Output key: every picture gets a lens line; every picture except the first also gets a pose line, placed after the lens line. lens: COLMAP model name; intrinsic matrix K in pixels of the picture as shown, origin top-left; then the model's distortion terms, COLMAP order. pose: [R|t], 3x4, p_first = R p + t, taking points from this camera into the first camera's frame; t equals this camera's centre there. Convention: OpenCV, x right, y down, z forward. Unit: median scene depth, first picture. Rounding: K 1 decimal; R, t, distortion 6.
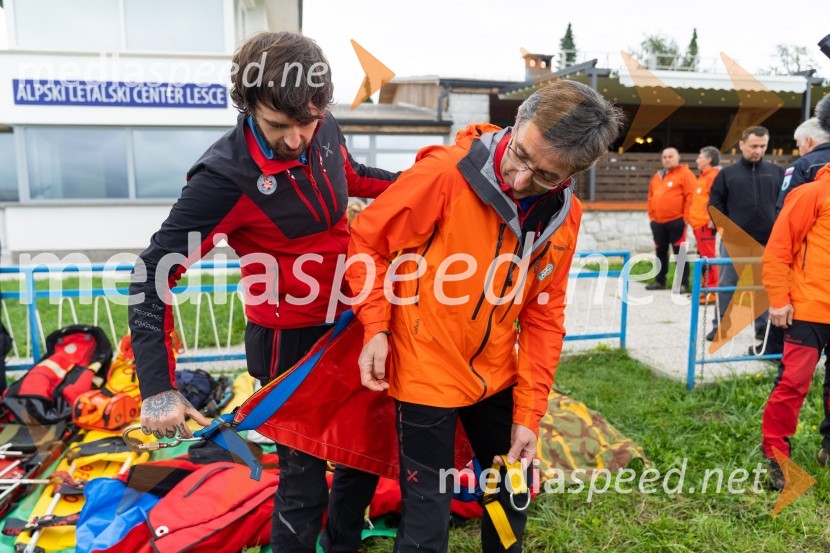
lens RADIAL K [[573.3, 0, 407.0], [0, 573.3, 276.6], [0, 0, 1]] dist [-0.016217, 0.019686]
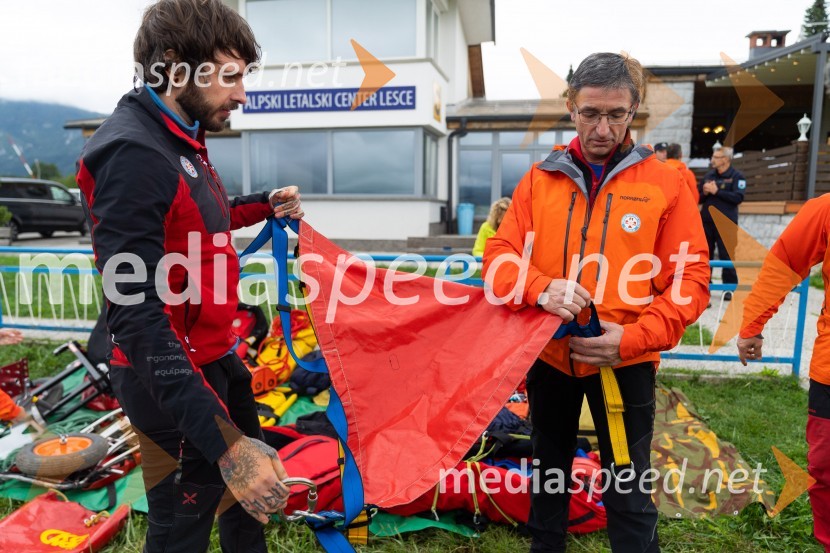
lens RADIAL K [[573.3, 0, 407.1], [0, 573.3, 274.9], [0, 0, 1]] dist [-0.016217, 0.019686]
pose [[0.941663, 0.055382, -0.331968, 0.122233], [-0.054009, 0.998451, 0.013369, -0.007122], [0.332194, 0.005341, 0.943196, 0.004247]]
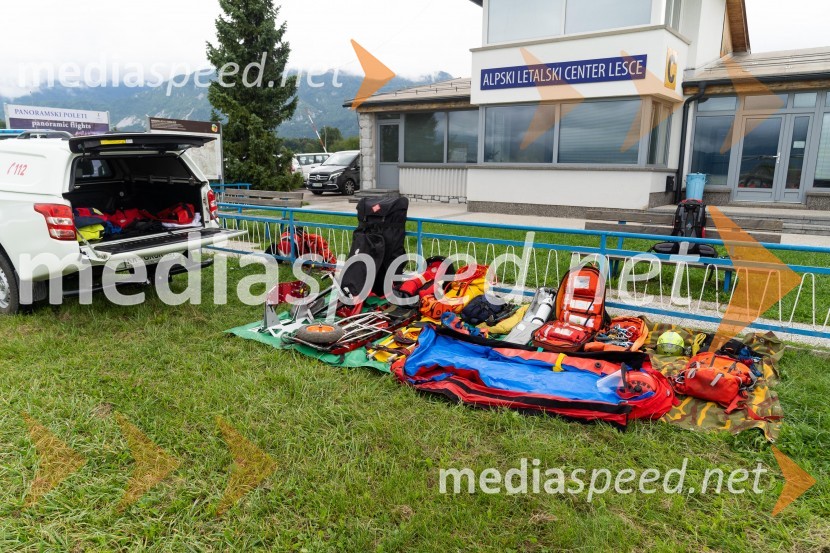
lens RADIAL K [[573.3, 0, 412.9], [0, 573.3, 282.9], [0, 0, 1]] dist [-0.016217, 0.019686]
pose [[0.722336, 0.158470, -0.673140, 0.463019], [-0.098028, 0.987025, 0.127173, -0.039540], [0.684559, -0.025875, 0.728498, -0.234229]]
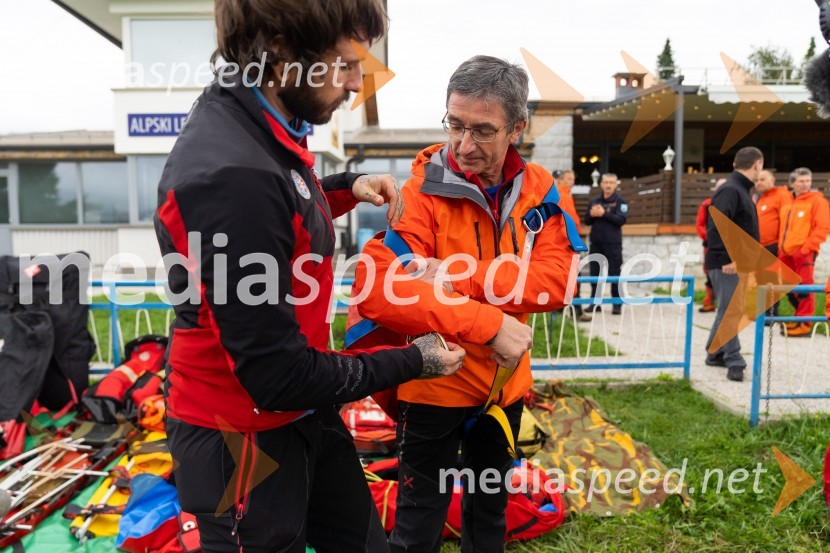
lens RADIAL K [[573.3, 0, 404.6], [0, 573.3, 280.0], [0, 0, 1]] dist [-0.016217, 0.019686]
pose [[0.987139, 0.017892, -0.158858, 0.074174], [-0.023121, 0.999248, -0.031129, 0.002170], [0.158181, 0.034402, 0.986811, -0.010781]]
